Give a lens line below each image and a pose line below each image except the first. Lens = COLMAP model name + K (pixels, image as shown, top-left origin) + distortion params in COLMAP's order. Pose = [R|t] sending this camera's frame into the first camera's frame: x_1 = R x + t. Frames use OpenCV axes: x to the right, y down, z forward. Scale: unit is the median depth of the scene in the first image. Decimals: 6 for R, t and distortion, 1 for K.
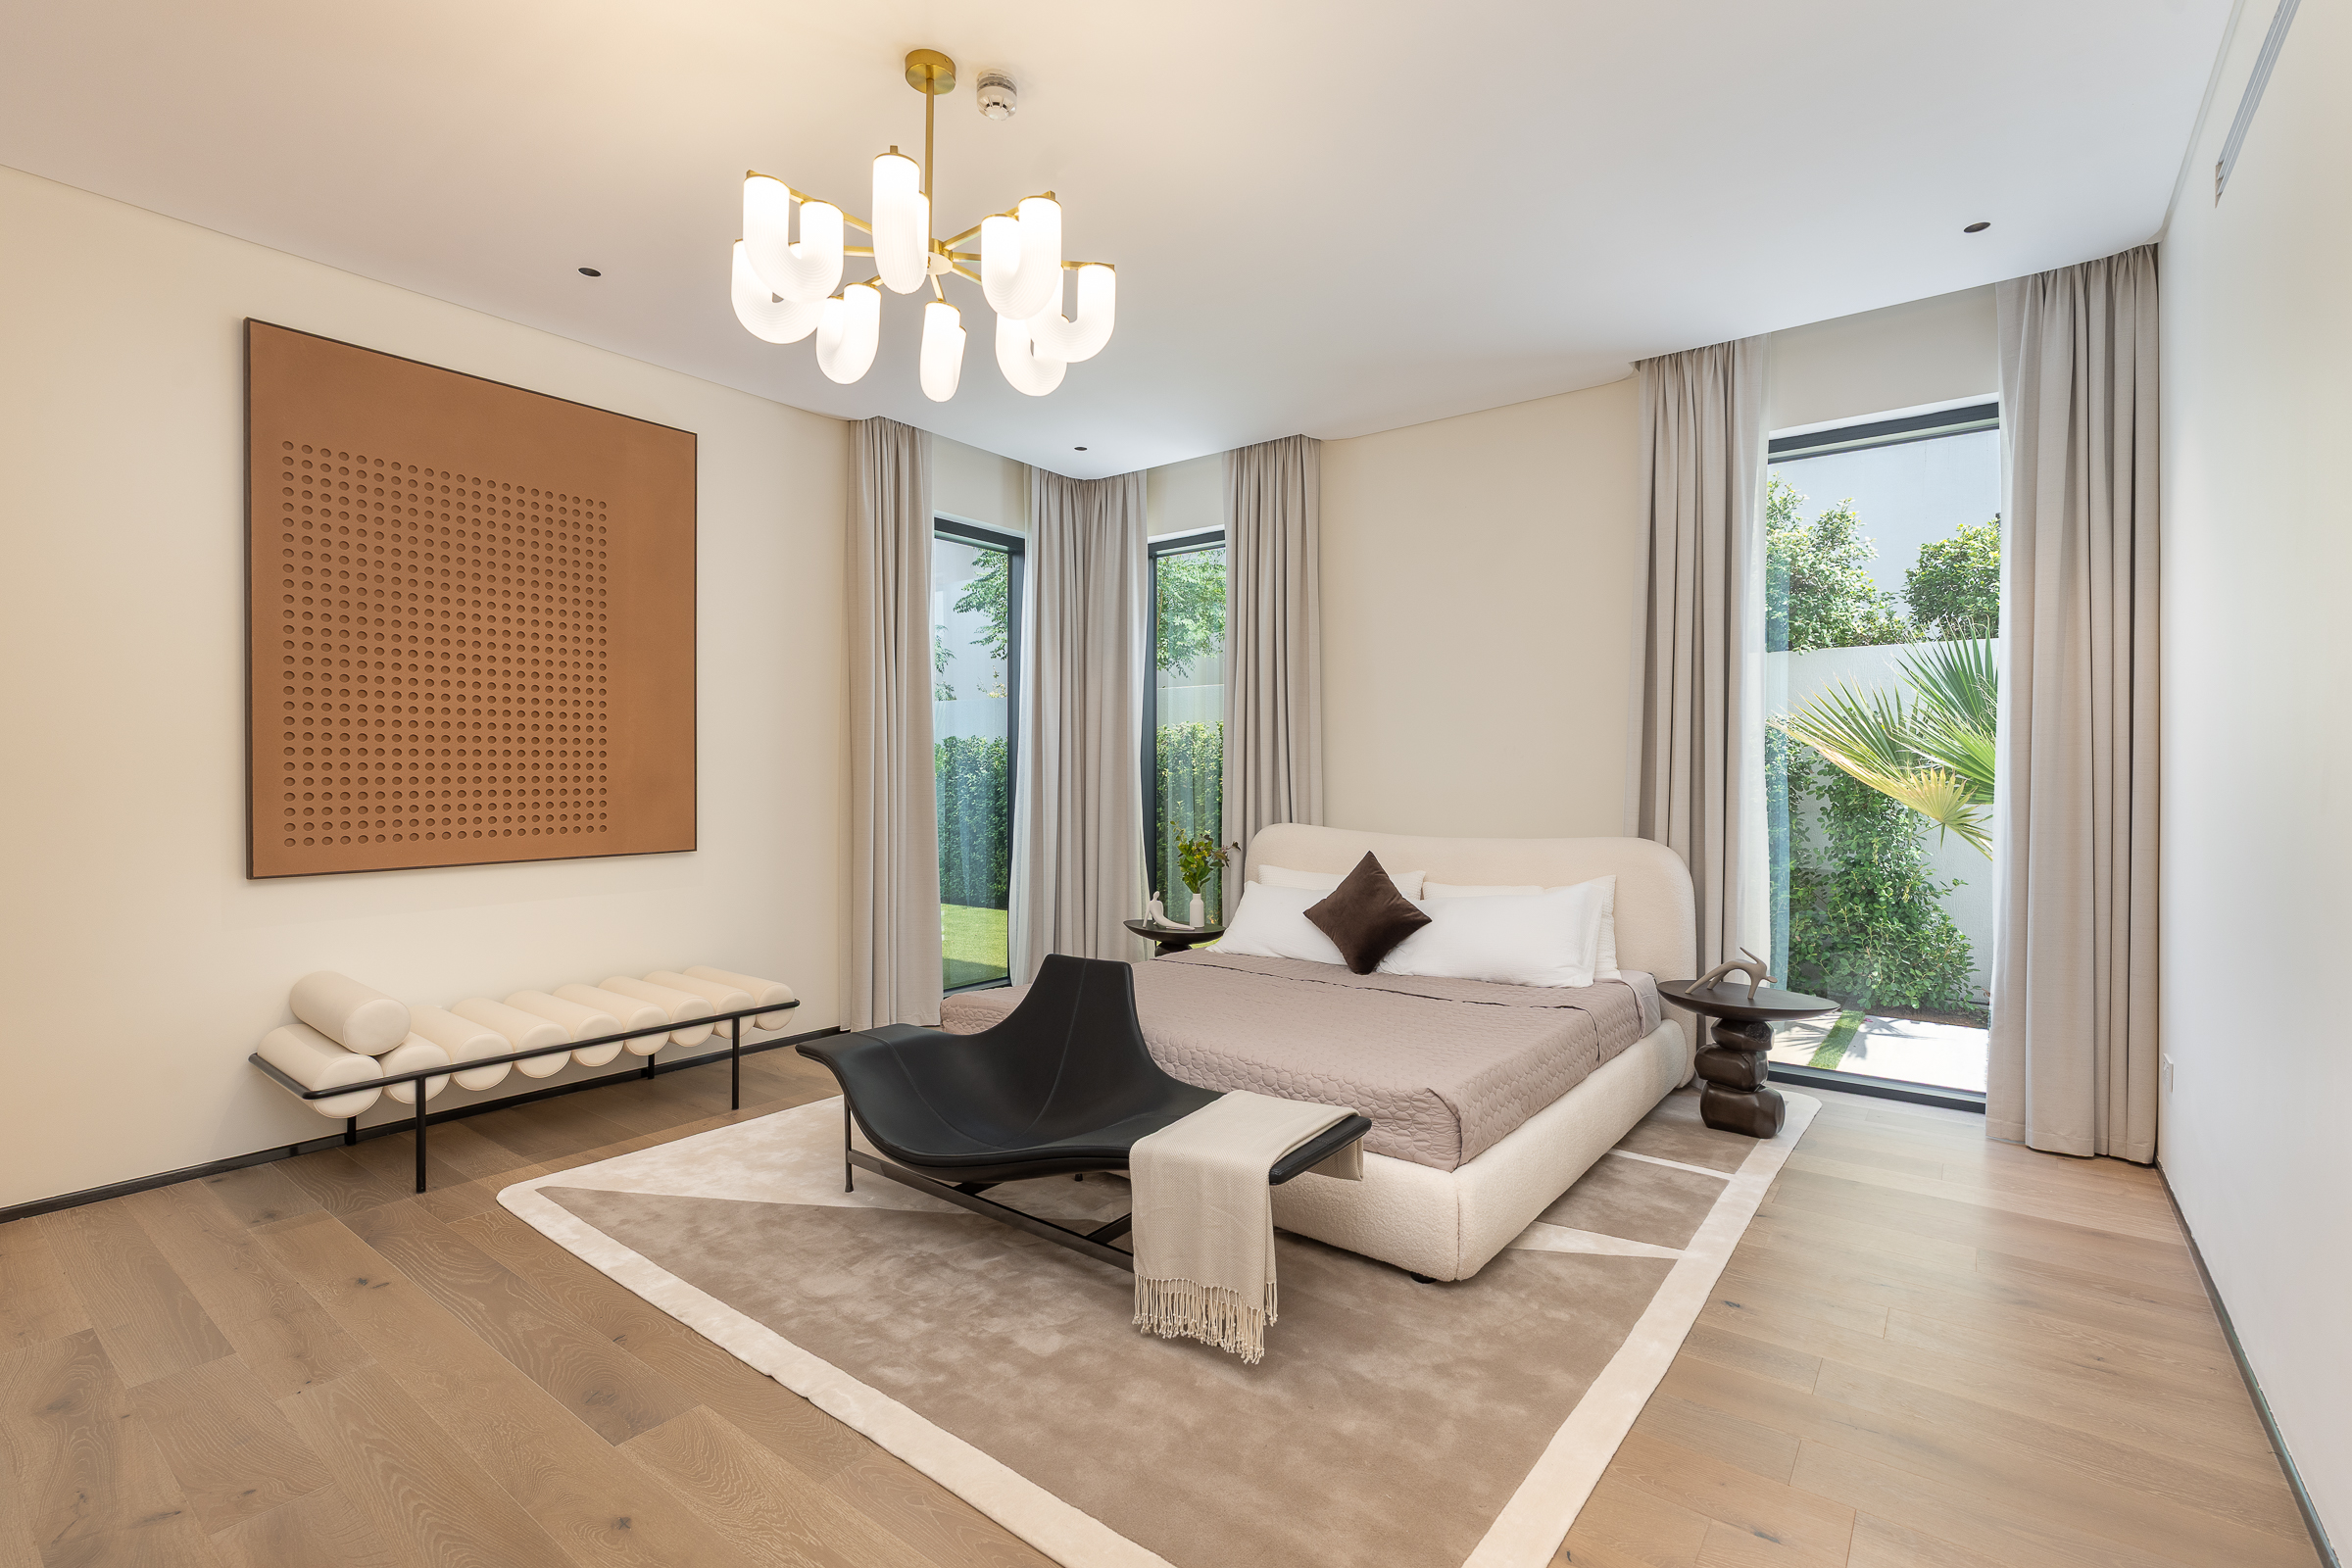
lens RADIAL K [[1069.5, 0, 1138.2], [0, 1069.5, 790.9], [0, 0, 1]] dist [-0.004037, 0.002173]
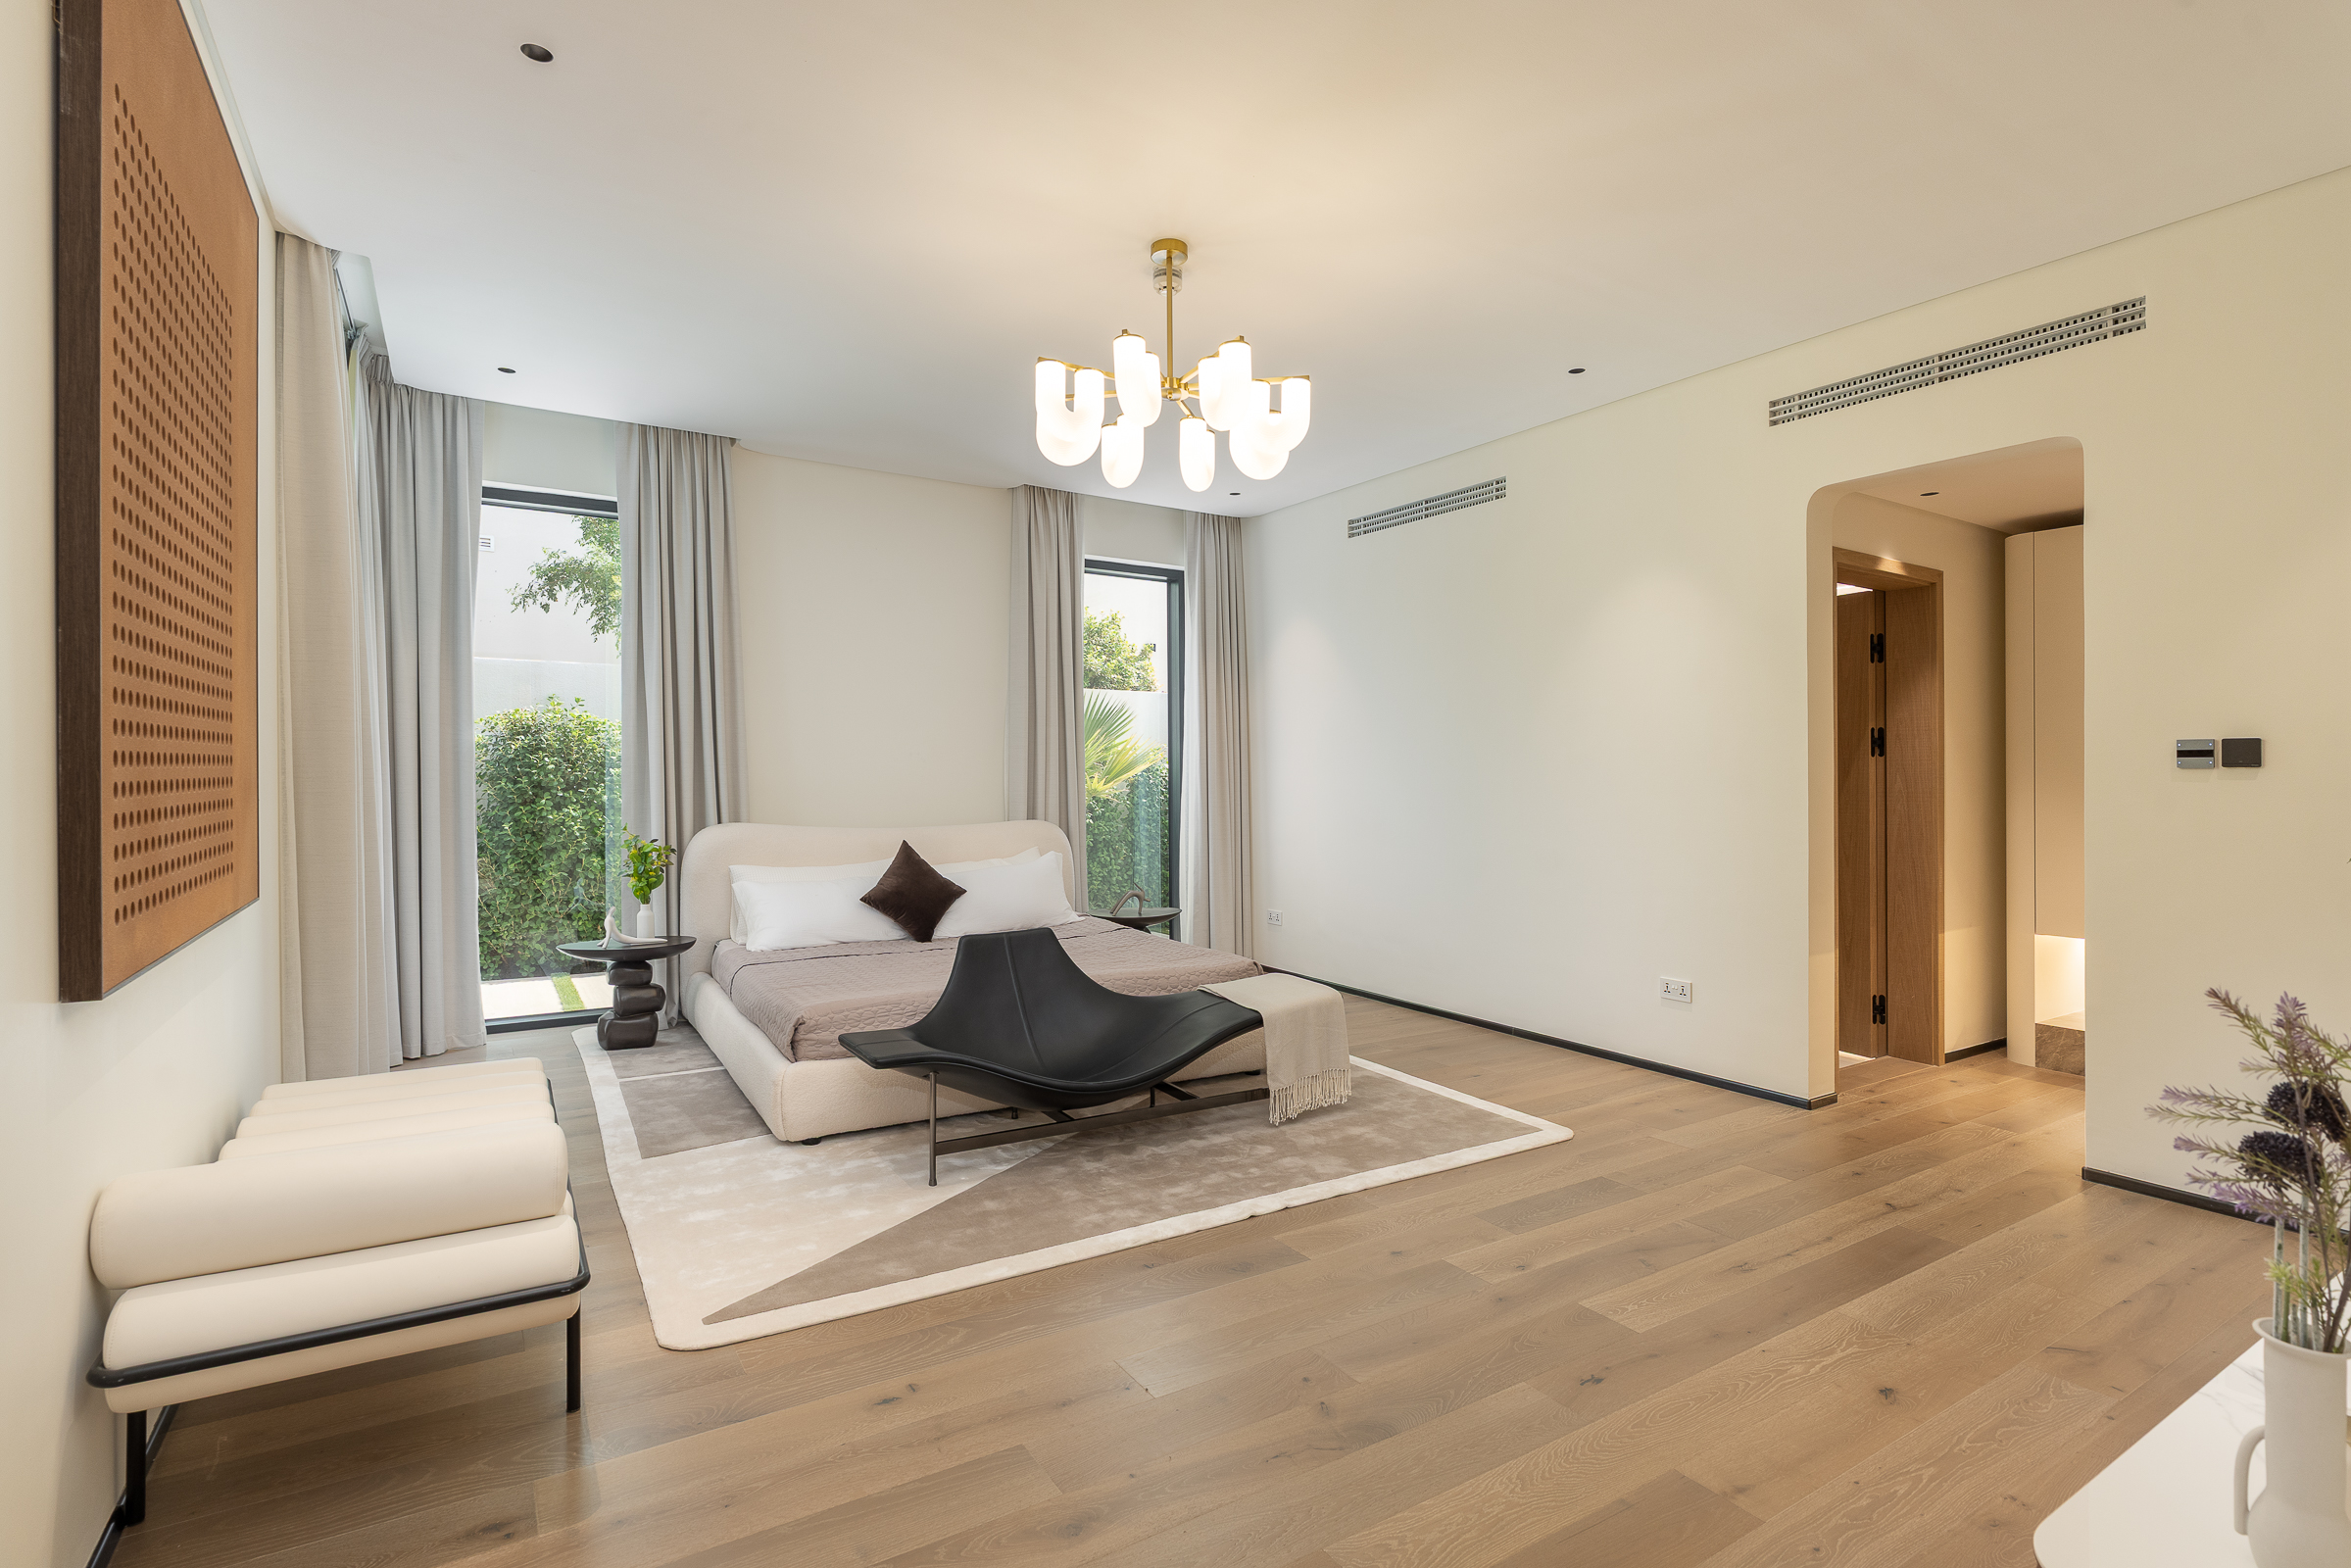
lens RADIAL K [[1137.0, 0, 1185.0], [0, 1137.0, 789.6], [0, 0, 1]] dist [-0.000531, 0.001120]
pose [[0.337207, -0.014140, 0.941324, -0.892257], [0.010456, 0.999882, 0.011274, -0.011051], [-0.941373, 0.006041, 0.337315, 0.296240]]
